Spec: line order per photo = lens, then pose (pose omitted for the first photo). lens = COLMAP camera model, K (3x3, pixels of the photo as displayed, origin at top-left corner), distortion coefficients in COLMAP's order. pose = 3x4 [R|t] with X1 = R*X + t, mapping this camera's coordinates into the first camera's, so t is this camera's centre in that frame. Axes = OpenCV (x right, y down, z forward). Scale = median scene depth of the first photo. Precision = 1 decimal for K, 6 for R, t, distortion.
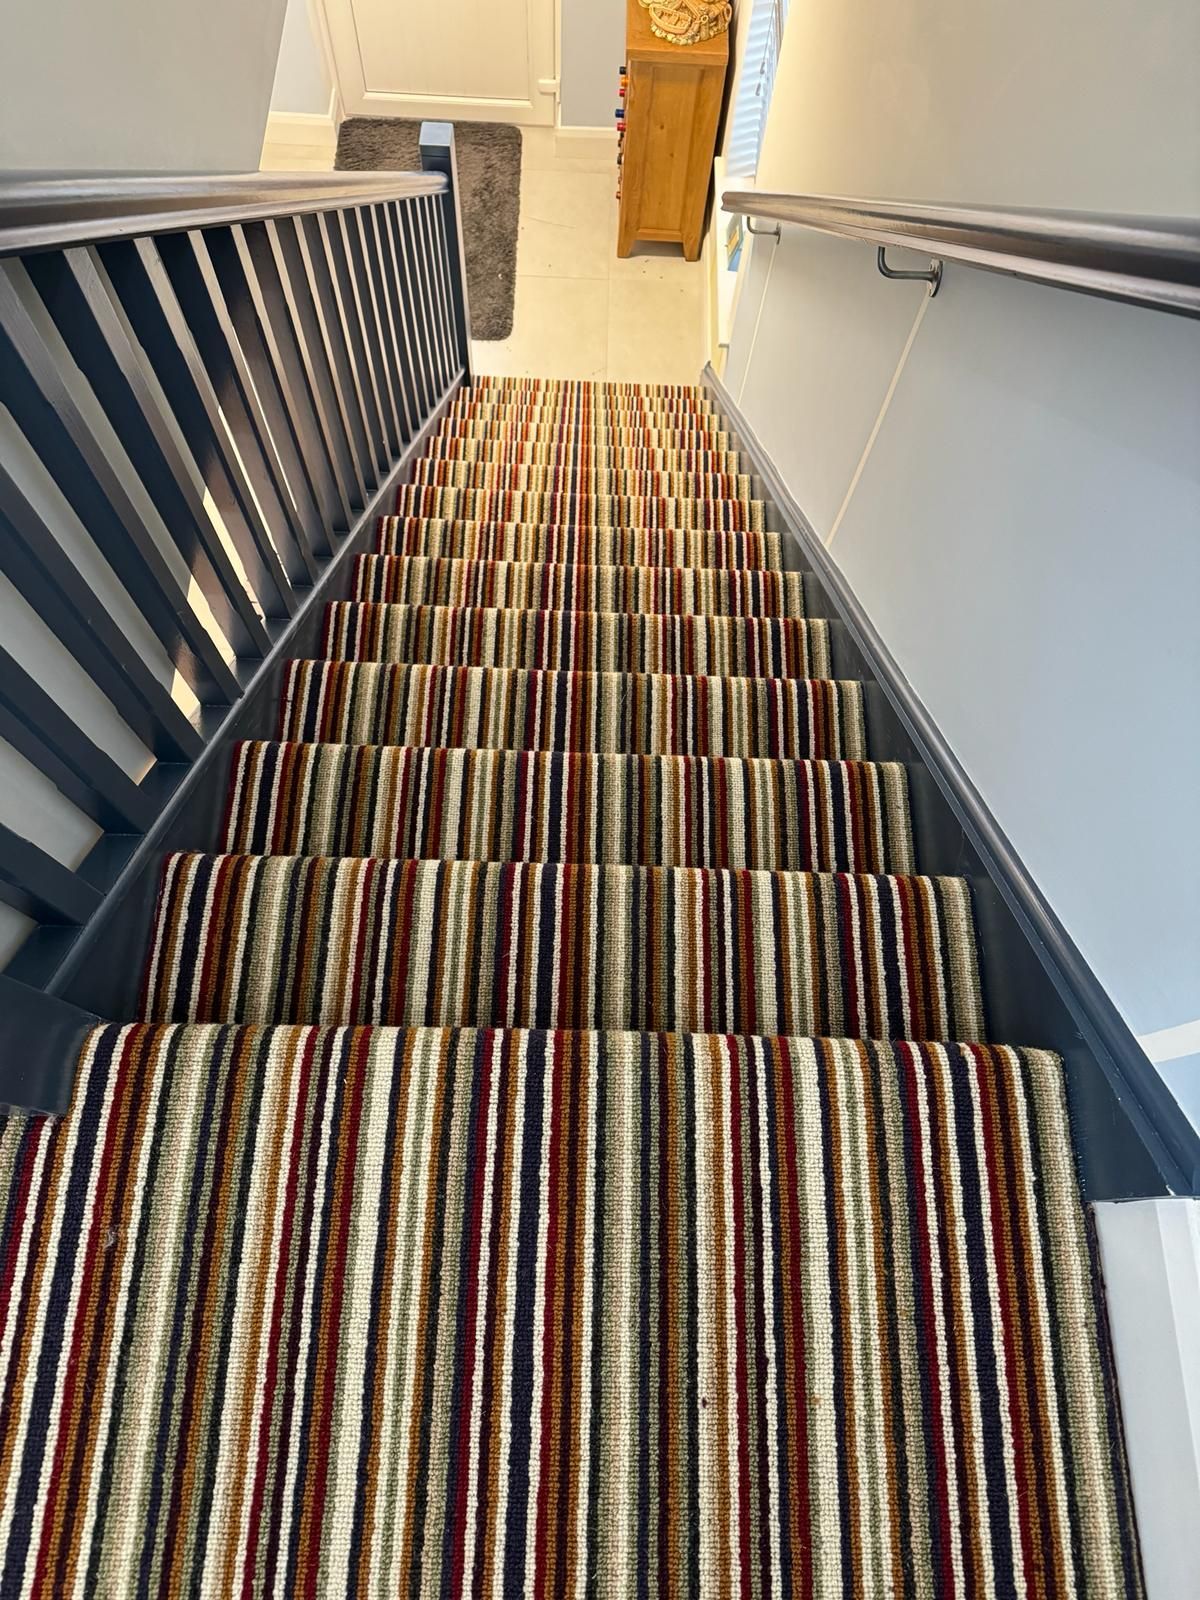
lens RADIAL K [[1114.0, 0, 600.8], [0, 1114.0, 803.5], [0, 0, 1]] dist [0.055052, -0.011589]
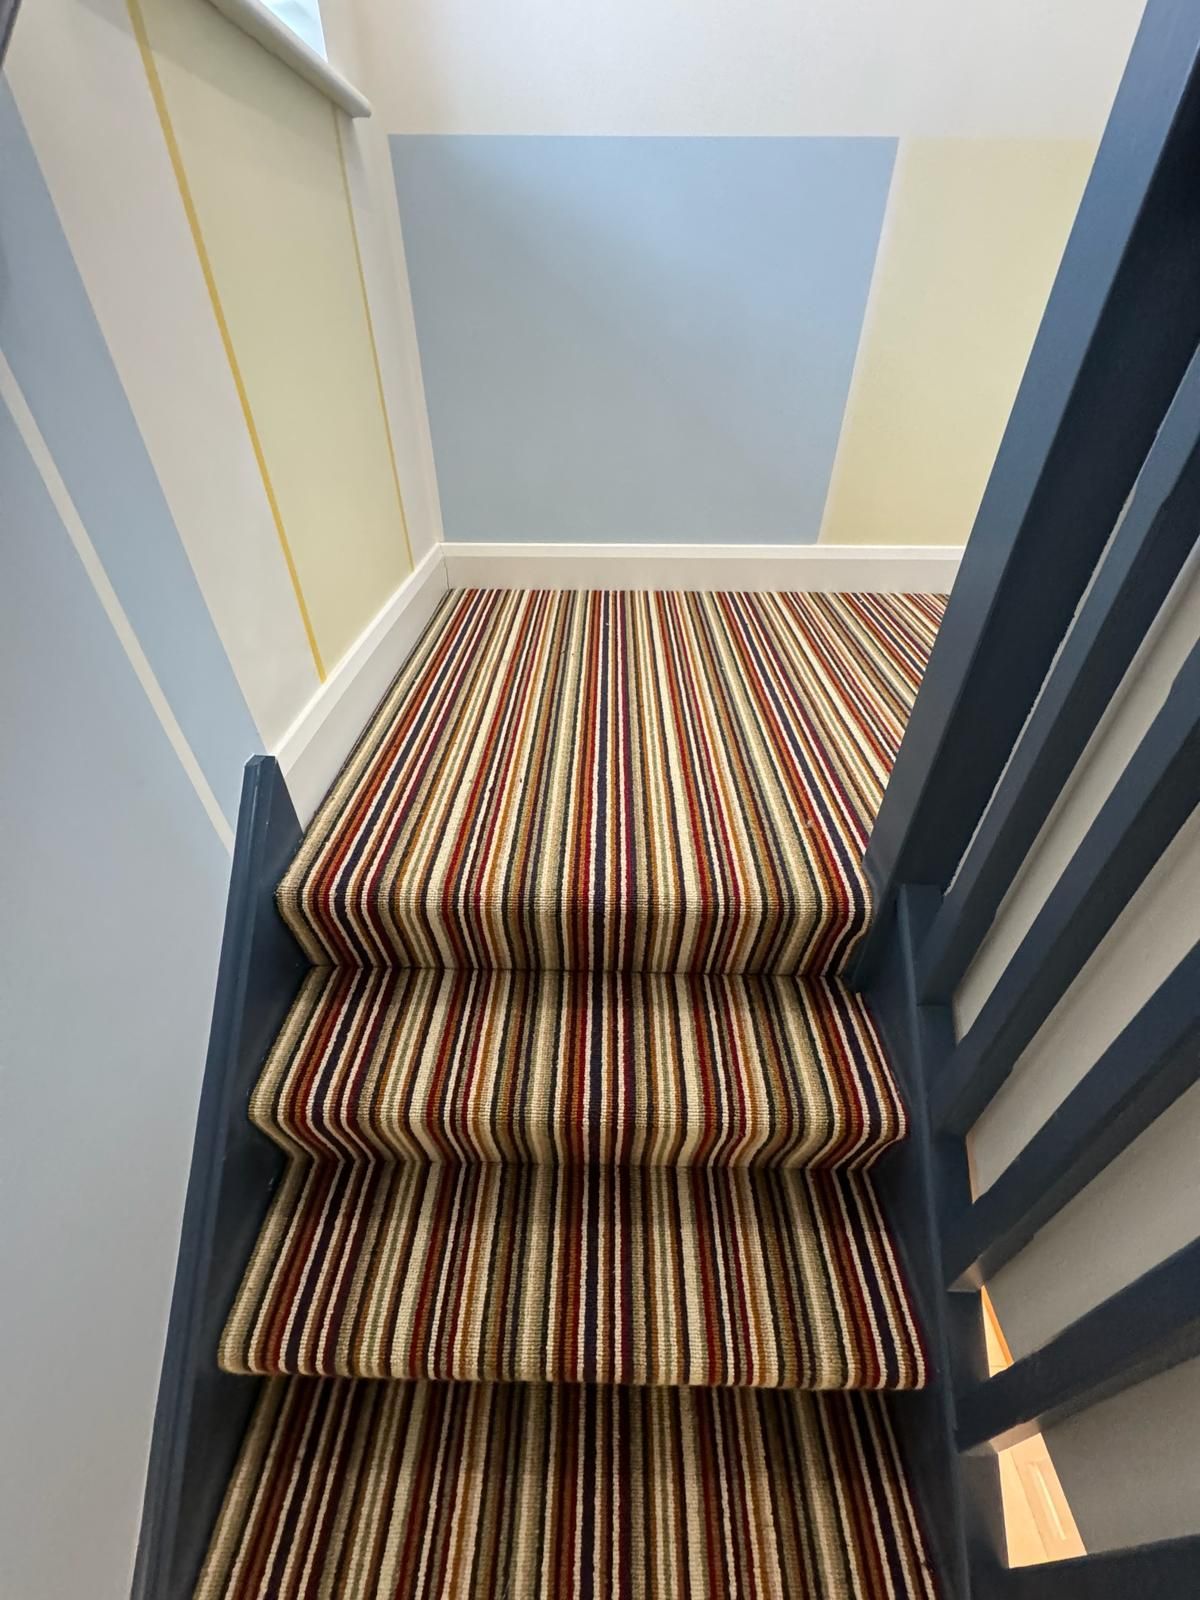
lens RADIAL K [[652.2, 0, 602.7], [0, 652.2, 799.5], [0, 0, 1]] dist [-0.001183, 0.000059]
pose [[-0.999172, -0.028659, -0.028896, -0.025450], [-0.019544, -0.284897, 0.958359, -0.538541], [-0.035698, 0.958130, 0.284100, 0.493646]]
